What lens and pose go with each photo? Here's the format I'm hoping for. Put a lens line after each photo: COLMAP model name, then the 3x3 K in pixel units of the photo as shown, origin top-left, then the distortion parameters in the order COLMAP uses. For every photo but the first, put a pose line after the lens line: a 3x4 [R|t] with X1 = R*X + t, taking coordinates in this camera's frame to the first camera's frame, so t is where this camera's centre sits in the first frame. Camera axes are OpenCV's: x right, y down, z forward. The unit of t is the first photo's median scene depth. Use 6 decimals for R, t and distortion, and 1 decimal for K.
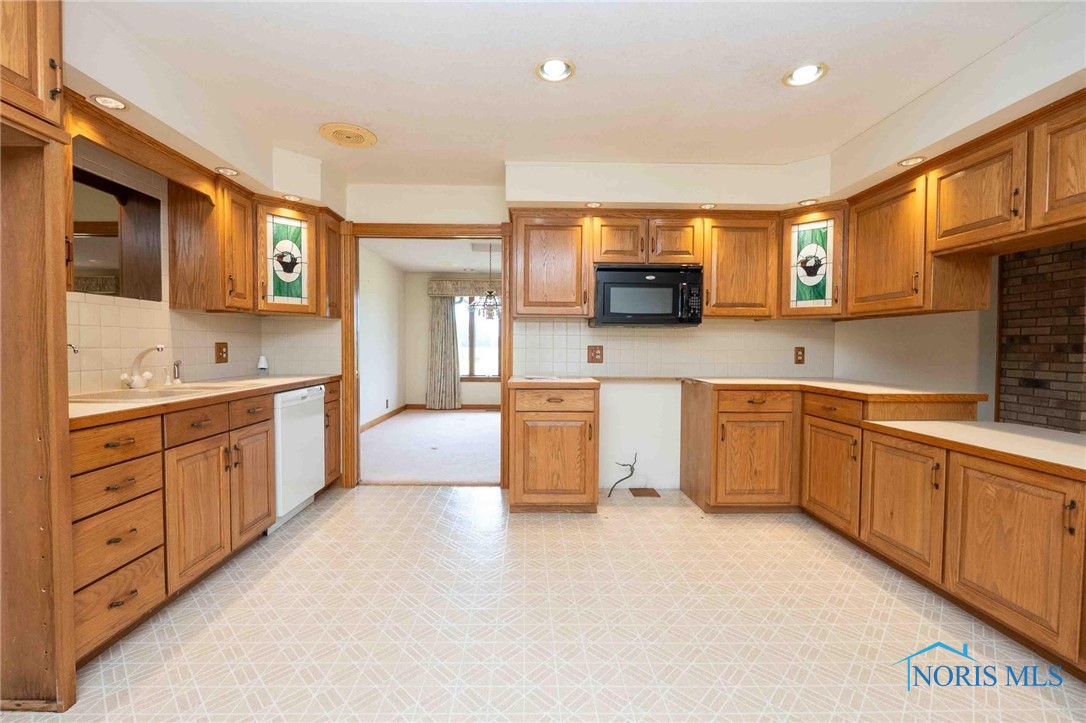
lens RADIAL K [[464.5, 0, 536.5], [0, 464.5, 362.1], [0, 0, 1]] dist [-0.005738, 0.000564]
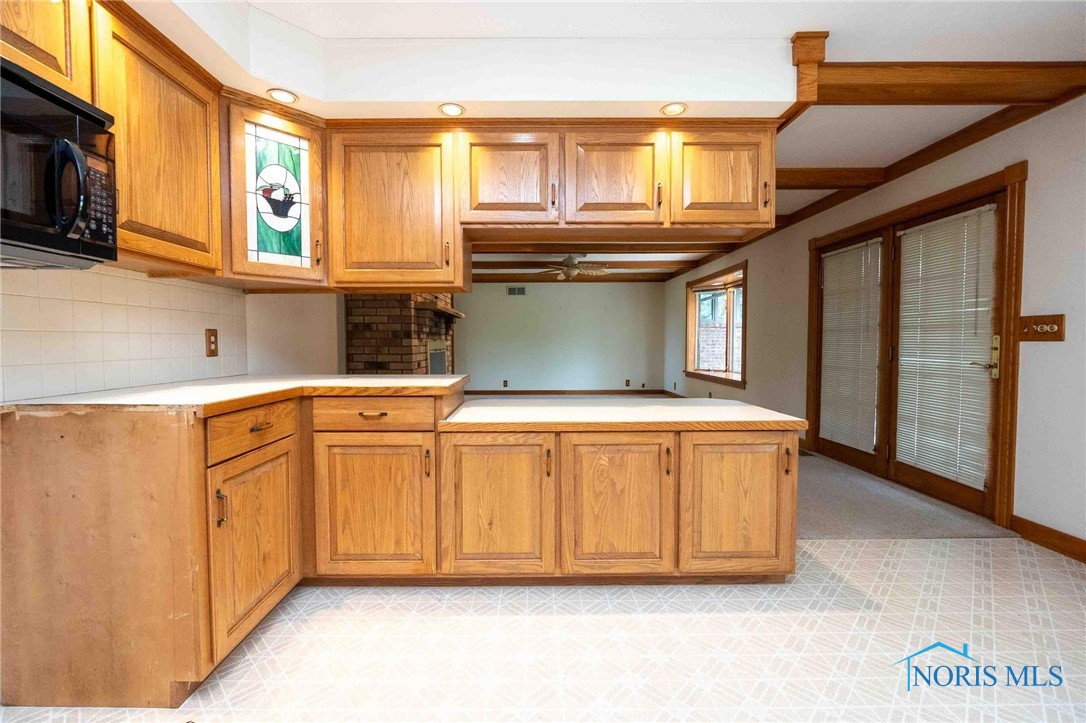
lens RADIAL K [[453.6, 0, 543.2], [0, 453.6, 359.4], [0, 0, 1]] dist [-0.008271, 0.000393]
pose [[0.014906, -0.043663, 0.998935, -0.033214], [0.036092, 0.998419, 0.043102, -0.002770], [-0.999237, 0.035411, 0.016458, 0.665555]]
